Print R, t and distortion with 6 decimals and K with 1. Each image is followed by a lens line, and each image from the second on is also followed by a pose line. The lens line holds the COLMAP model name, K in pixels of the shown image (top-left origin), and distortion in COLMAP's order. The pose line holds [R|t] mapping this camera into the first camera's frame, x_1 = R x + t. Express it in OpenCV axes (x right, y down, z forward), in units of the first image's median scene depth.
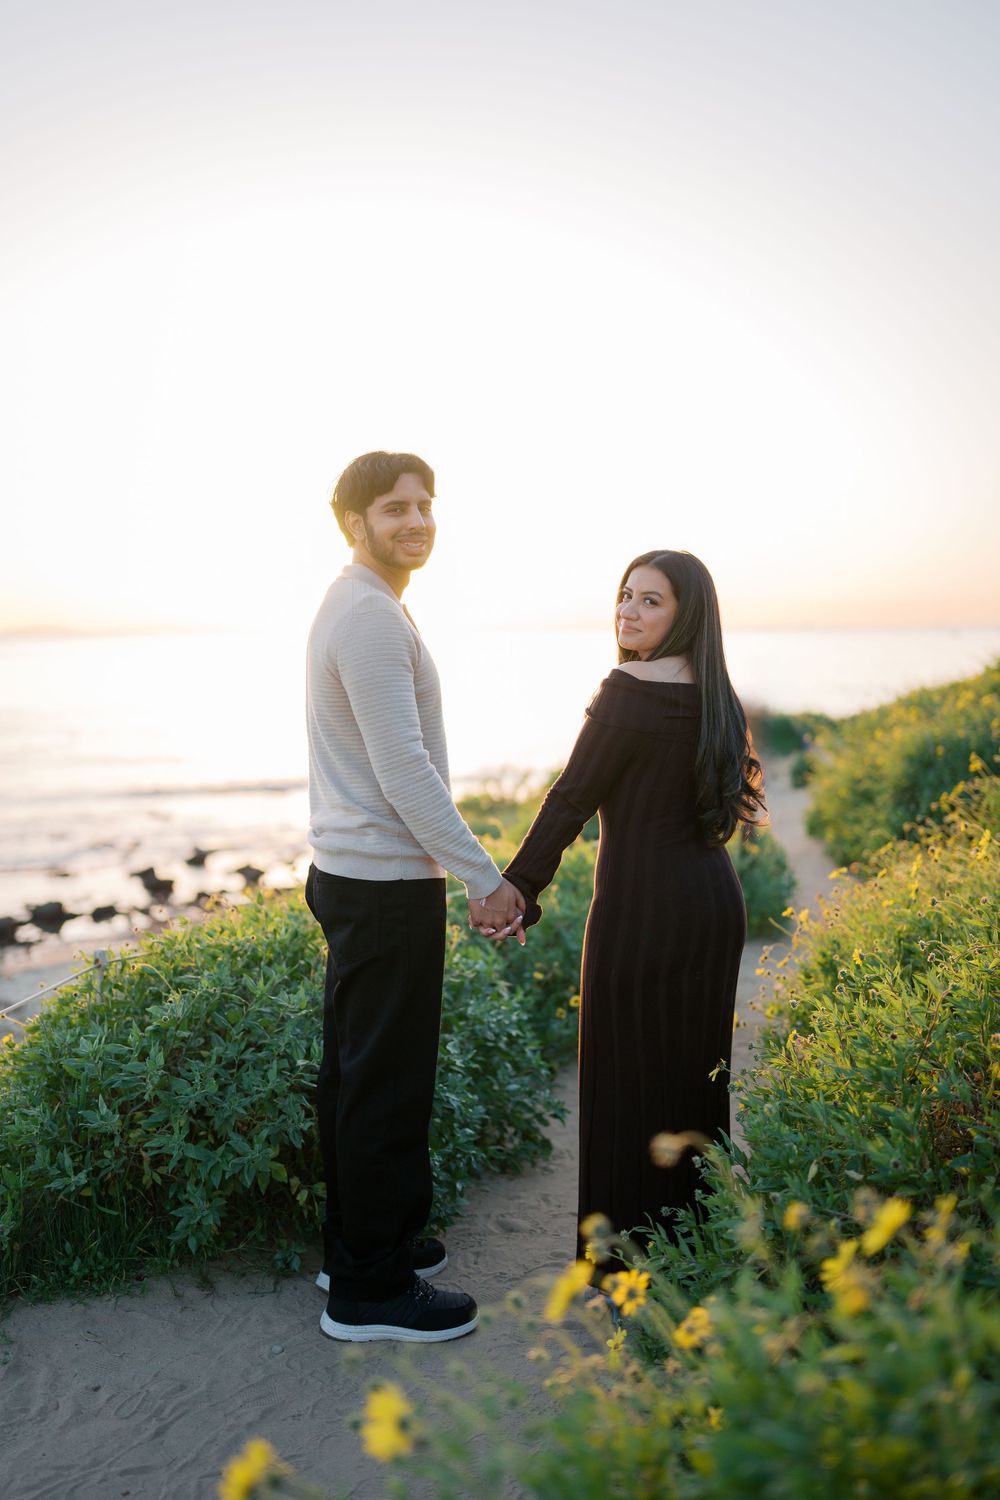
lens RADIAL K [[1457.5, 0, 500.0], [0, 1457.5, 750.0], [0, 0, 1]] dist [0.001220, 0.003778]
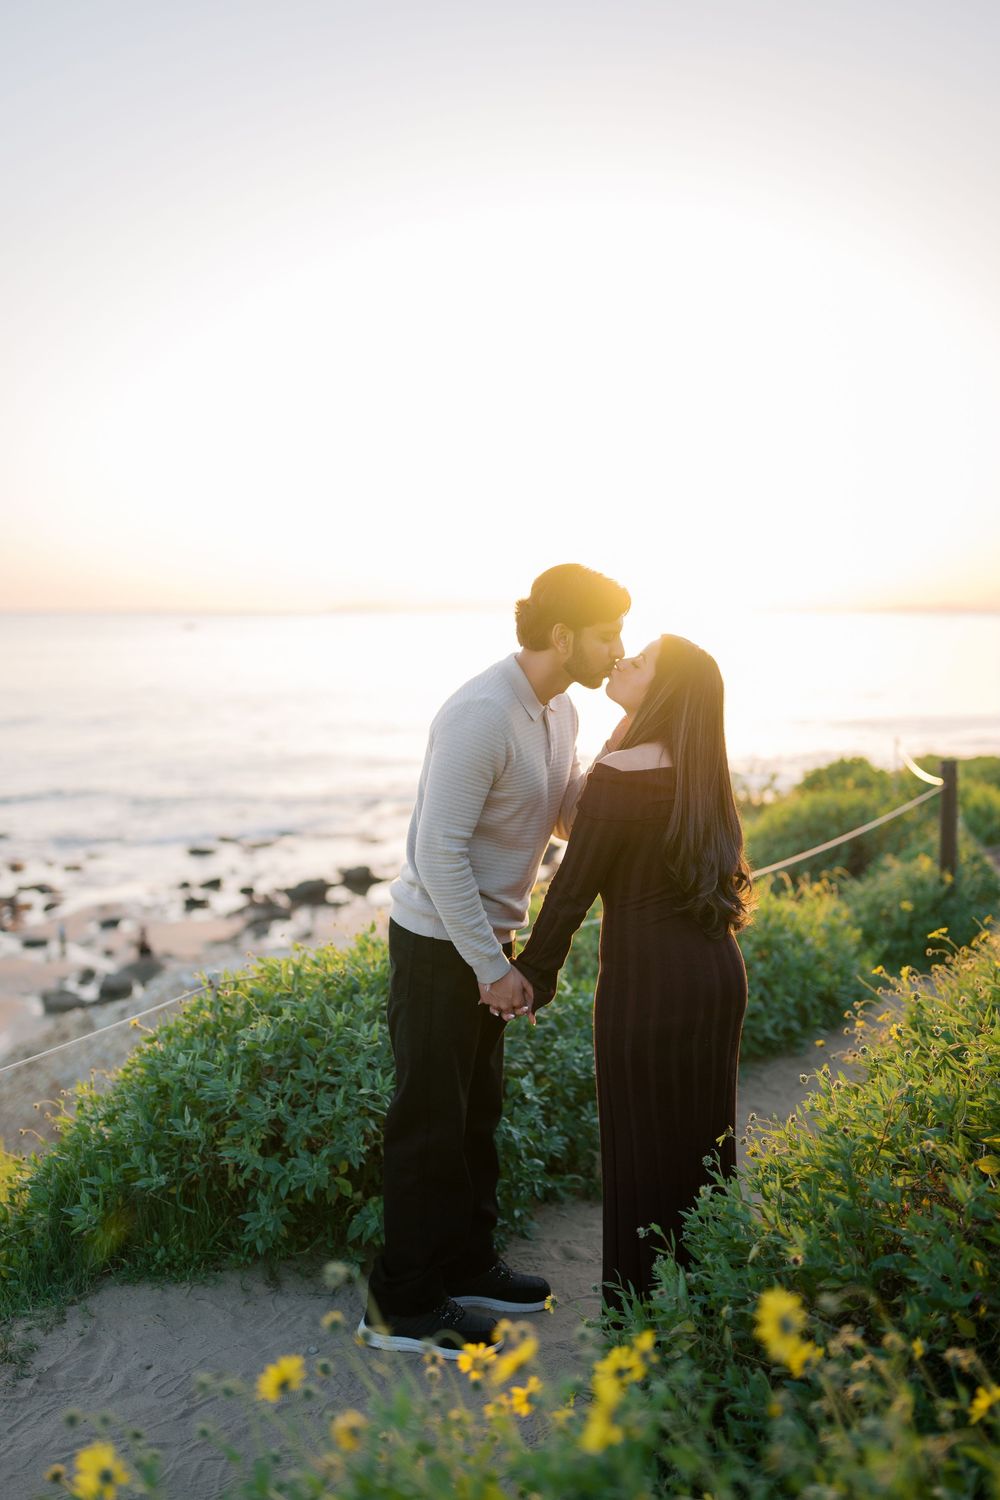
lens RADIAL K [[1435.6, 0, 495.4], [0, 1435.6, 754.1], [0, 0, 1]] dist [-0.002660, -0.006774]
pose [[0.977089, 0.032793, -0.210290, 0.183204], [-0.029047, 0.999360, 0.020881, -0.066812], [0.210840, -0.014294, 0.977416, -0.036679]]
